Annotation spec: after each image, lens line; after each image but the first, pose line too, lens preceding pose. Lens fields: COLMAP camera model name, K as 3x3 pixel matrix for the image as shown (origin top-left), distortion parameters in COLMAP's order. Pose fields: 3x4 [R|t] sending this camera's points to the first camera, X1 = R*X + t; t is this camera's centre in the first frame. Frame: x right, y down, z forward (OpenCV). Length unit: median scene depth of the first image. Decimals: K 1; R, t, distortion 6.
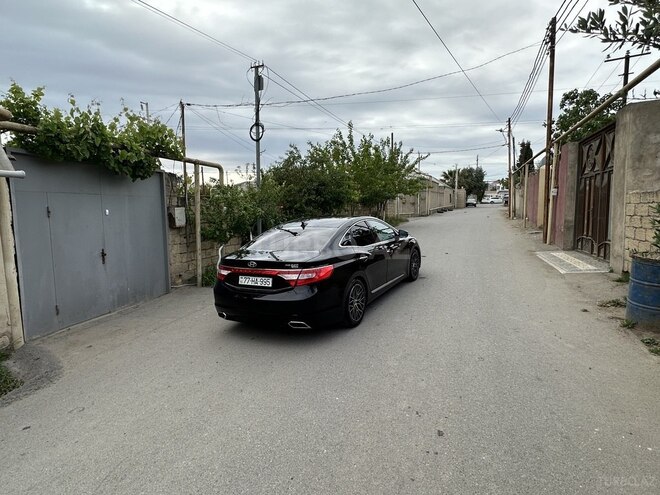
lens RADIAL K [[375.0, 0, 331.3], [0, 375.0, 247.9], [0, 0, 1]] dist [-0.001017, 0.002436]
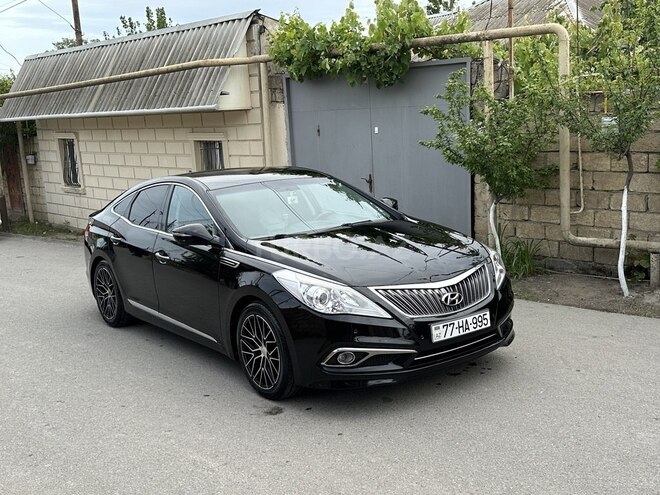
lens RADIAL K [[722.1, 0, 345.1], [0, 722.1, 262.7], [0, 0, 1]] dist [0.074867, 0.000000]
pose [[-0.405678, 0.236077, -0.883002, 0.778222], [-0.038721, 0.960763, 0.274656, -0.218136], [0.913195, 0.145613, -0.380619, 1.387292]]
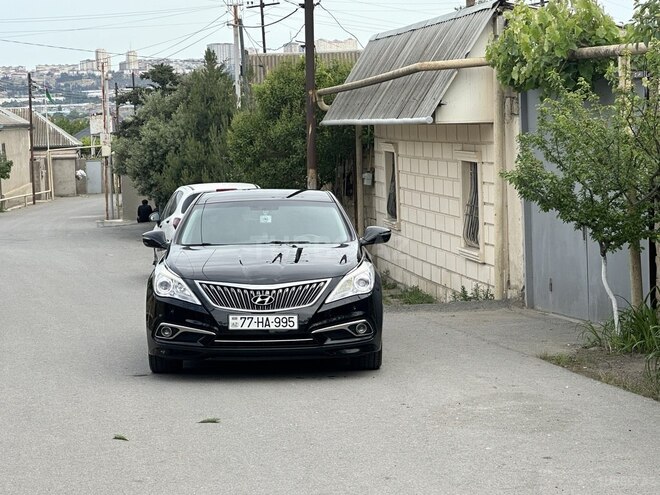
lens RADIAL K [[1739.8, 0, 328.5], [0, 1739.8, 247.8], [0, 0, 1]] dist [0.105092, 0.000000]
pose [[-0.870122, 0.083475, -0.485715, 1.014407], [-0.006610, 0.983486, 0.180865, -0.404769], [0.492791, 0.160585, -0.855201, 2.845843]]
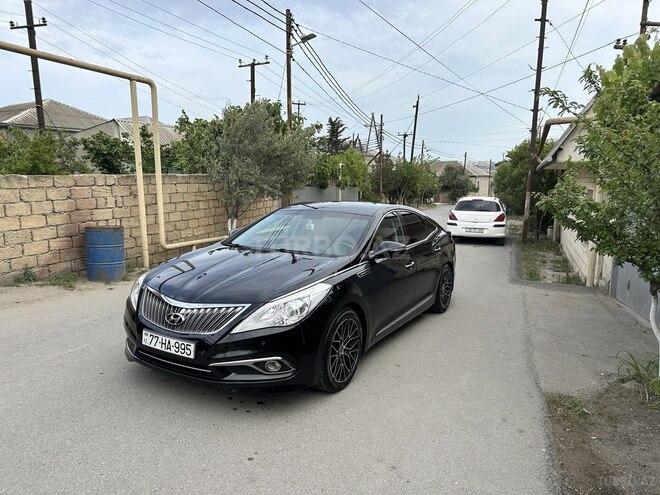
lens RADIAL K [[462.6, 0, 329.8], [0, 462.6, 251.2], [0, 0, 1]] dist [0.037666, -0.025185]
pose [[-0.999223, 0.016799, 0.035657, 0.005616], [0.025553, 0.964864, 0.261506, -0.198249], [-0.030011, 0.262214, -0.964543, 1.662925]]
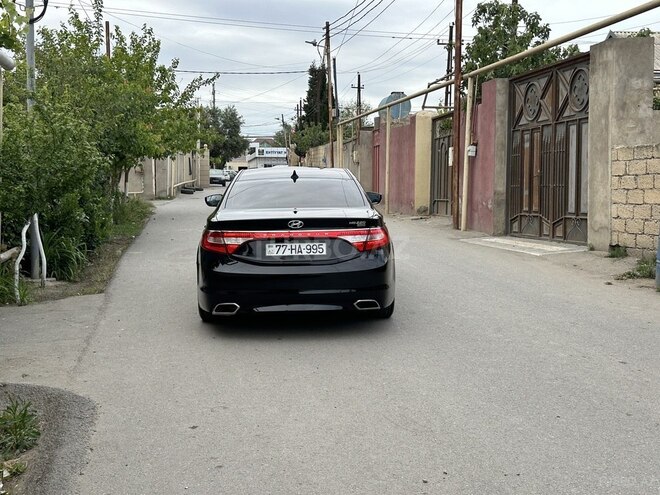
lens RADIAL K [[830.6, 0, 327.9], [0, 830.6, 249.2], [0, 0, 1]] dist [0.108862, 0.000000]
pose [[0.860794, -0.021041, 0.508519, -0.606388], [0.039467, 0.998896, -0.025475, 0.084648], [-0.507421, 0.041998, 0.860674, -0.221274]]
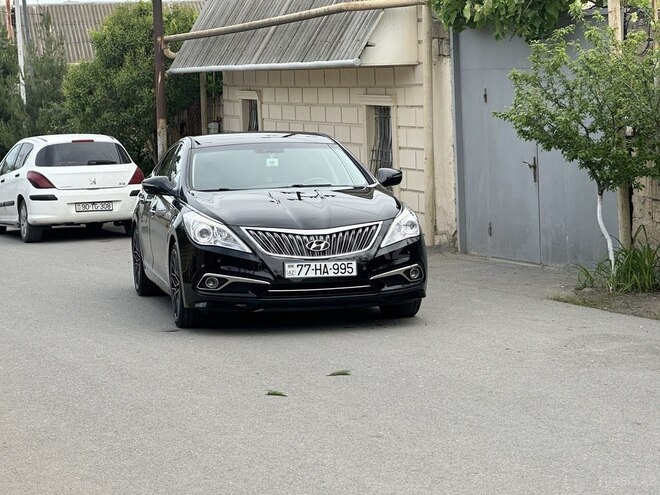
lens RADIAL K [[1739.8, 0, 328.4], [0, 1739.8, 243.1], [0, 0, 1]] dist [0.105092, 0.000000]
pose [[-0.760914, 0.113879, -0.638781, 1.285129], [-0.019916, 0.979915, 0.198420, -0.363108], [0.648547, 0.163703, -0.743363, 2.537518]]
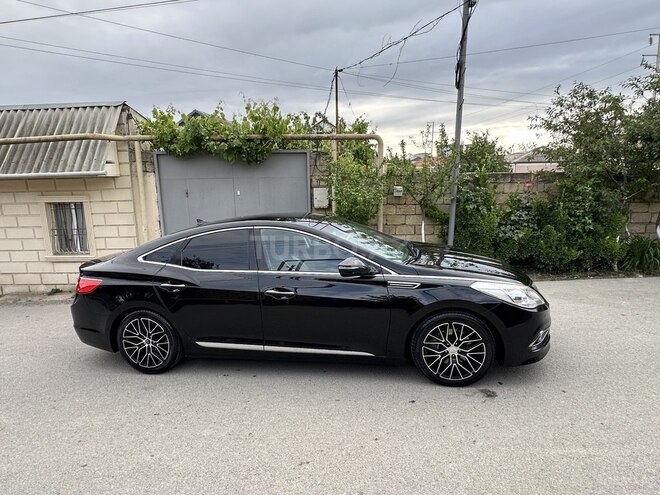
lens RADIAL K [[375.0, 0, 329.3], [0, 375.0, 248.7], [0, 0, 1]] dist [-0.001017, 0.002436]
pose [[0.302207, 0.184023, -0.935311, 0.576882], [-0.088487, 0.982368, 0.164691, -0.126155], [0.949126, 0.032992, 0.313163, 0.795733]]
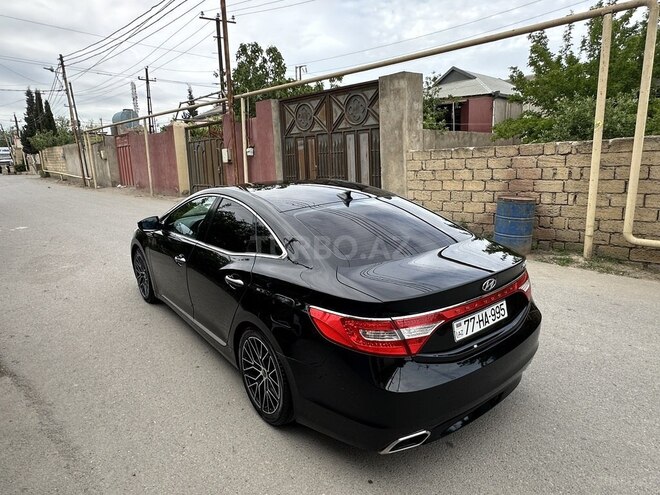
lens RADIAL K [[419.1, 0, 330.2], [0, 419.1, 246.0], [0, 0, 1]] dist [-0.001217, -0.003276]
pose [[0.407320, -0.178211, 0.895730, -0.474266], [0.123528, 0.982515, 0.139305, -0.062240], [-0.904893, 0.053906, 0.422212, 0.619593]]
